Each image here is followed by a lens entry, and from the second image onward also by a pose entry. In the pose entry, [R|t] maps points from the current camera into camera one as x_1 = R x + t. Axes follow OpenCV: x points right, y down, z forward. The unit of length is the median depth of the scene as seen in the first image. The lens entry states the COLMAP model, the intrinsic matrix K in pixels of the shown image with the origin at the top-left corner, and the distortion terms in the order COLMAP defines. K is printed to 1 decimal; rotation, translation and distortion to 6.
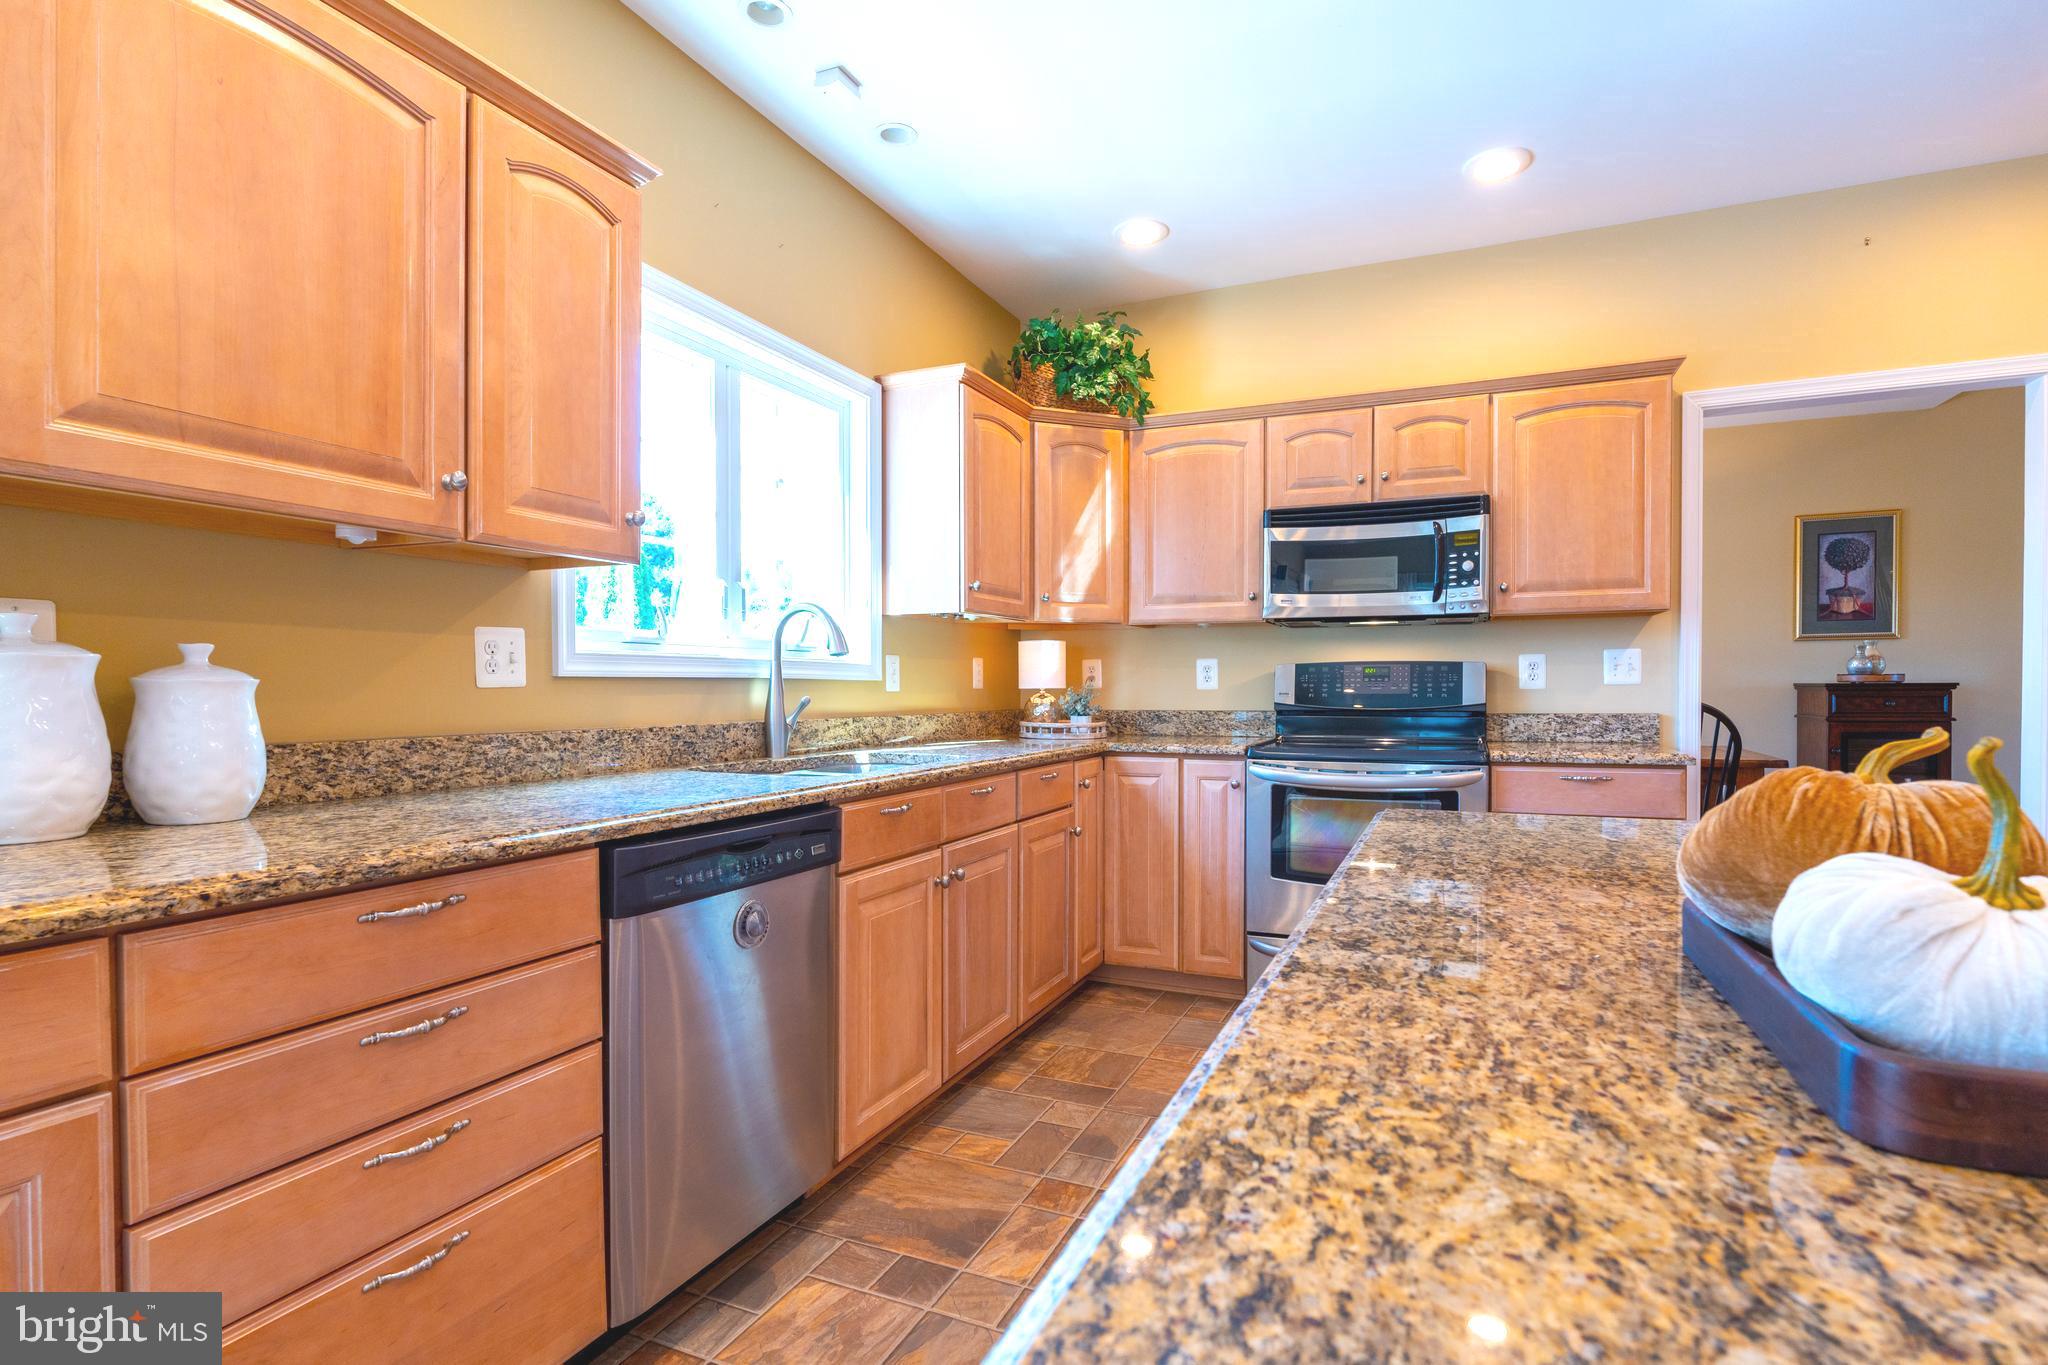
lens RADIAL K [[997.3, 0, 1030.8], [0, 997.3, 694.9], [0, 0, 1]] dist [-0.004465, -0.000657]
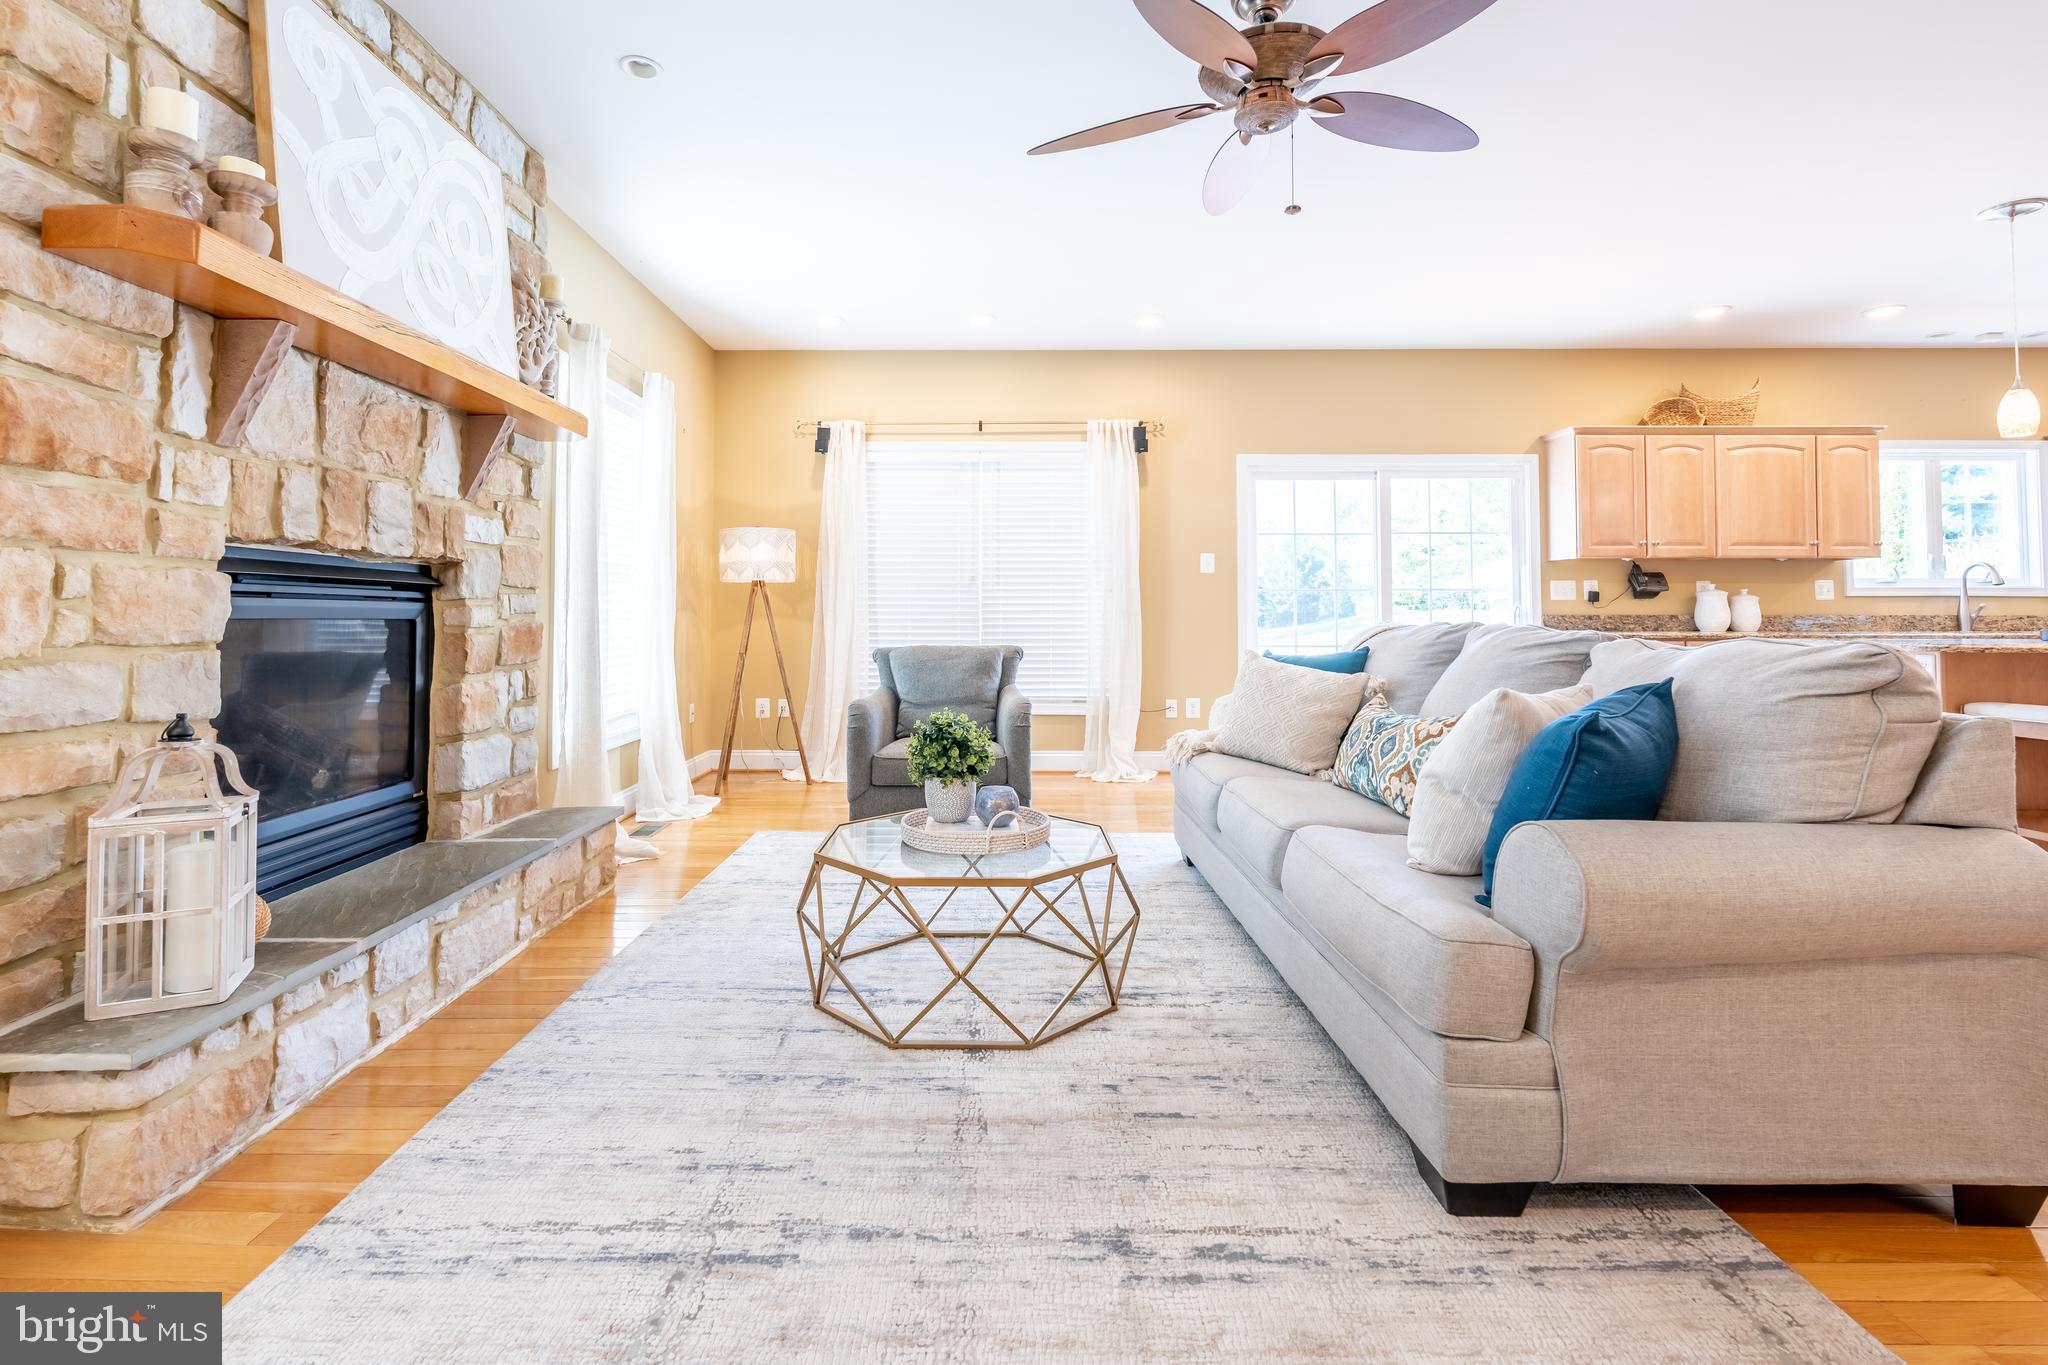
lens RADIAL K [[922.5, 0, 990.1], [0, 922.5, 585.5], [0, 0, 1]] dist [-0.001351, 0.001344]
pose [[0.389573, -0.029274, -0.920530, 0.646853], [-0.007652, 0.999357, -0.035020, 0.040523], [0.920964, 0.020687, 0.389098, -1.475483]]
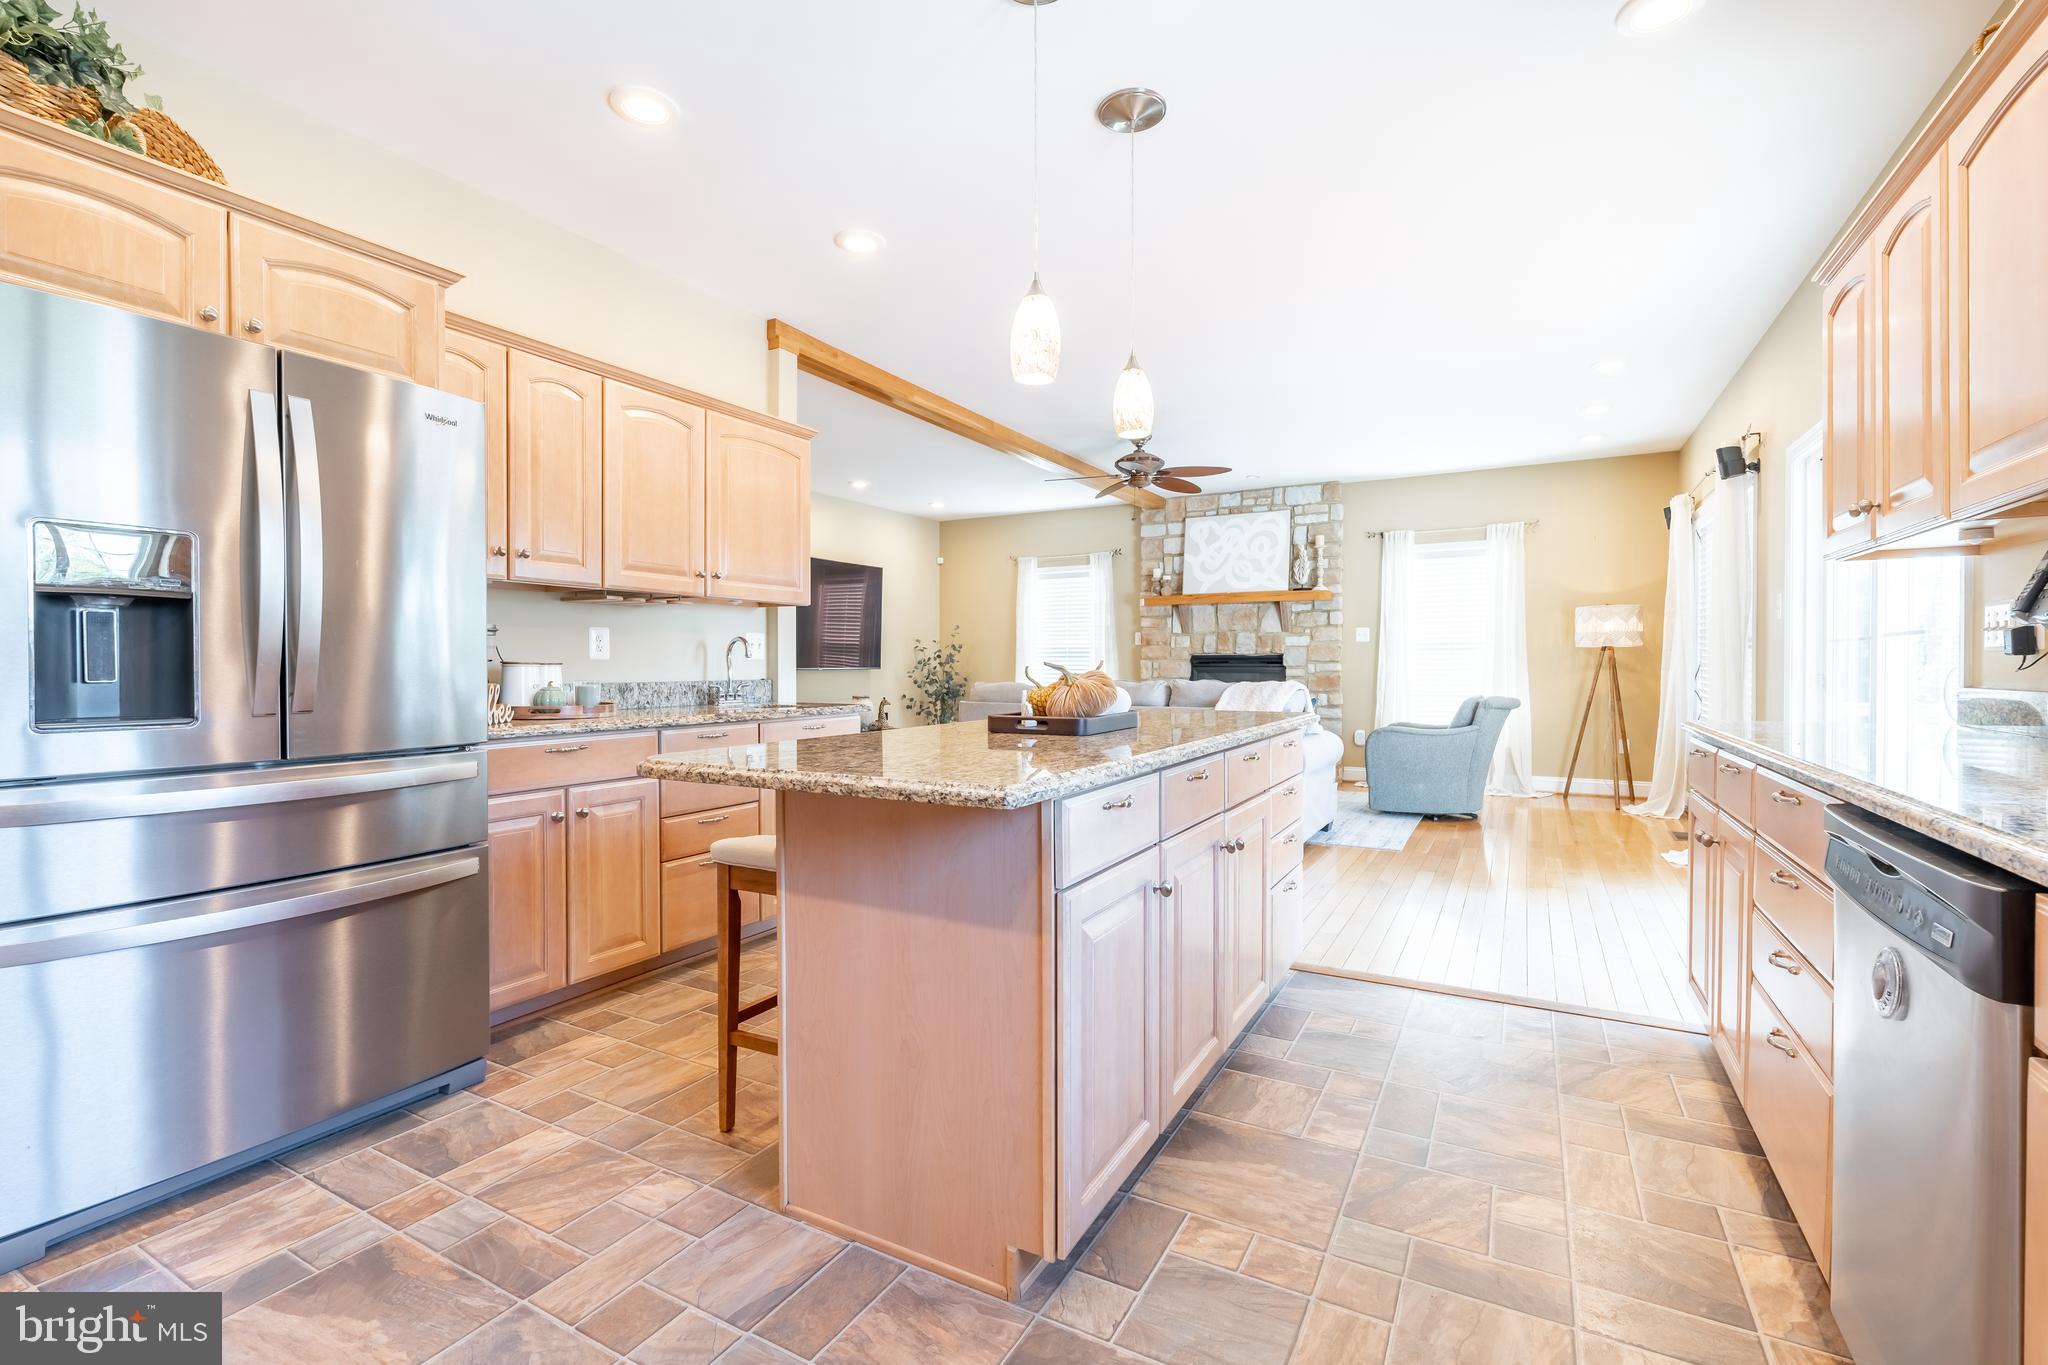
lens RADIAL K [[922.5, 0, 1035.8], [0, 922.5, 669.8], [0, 0, 1]] dist [-0.001351, 0.001344]
pose [[-0.996212, 0.001961, 0.086931, 0.131254], [0.003210, 0.999894, 0.014221, 0.000192], [-0.086894, 0.014446, -0.996113, 0.859956]]
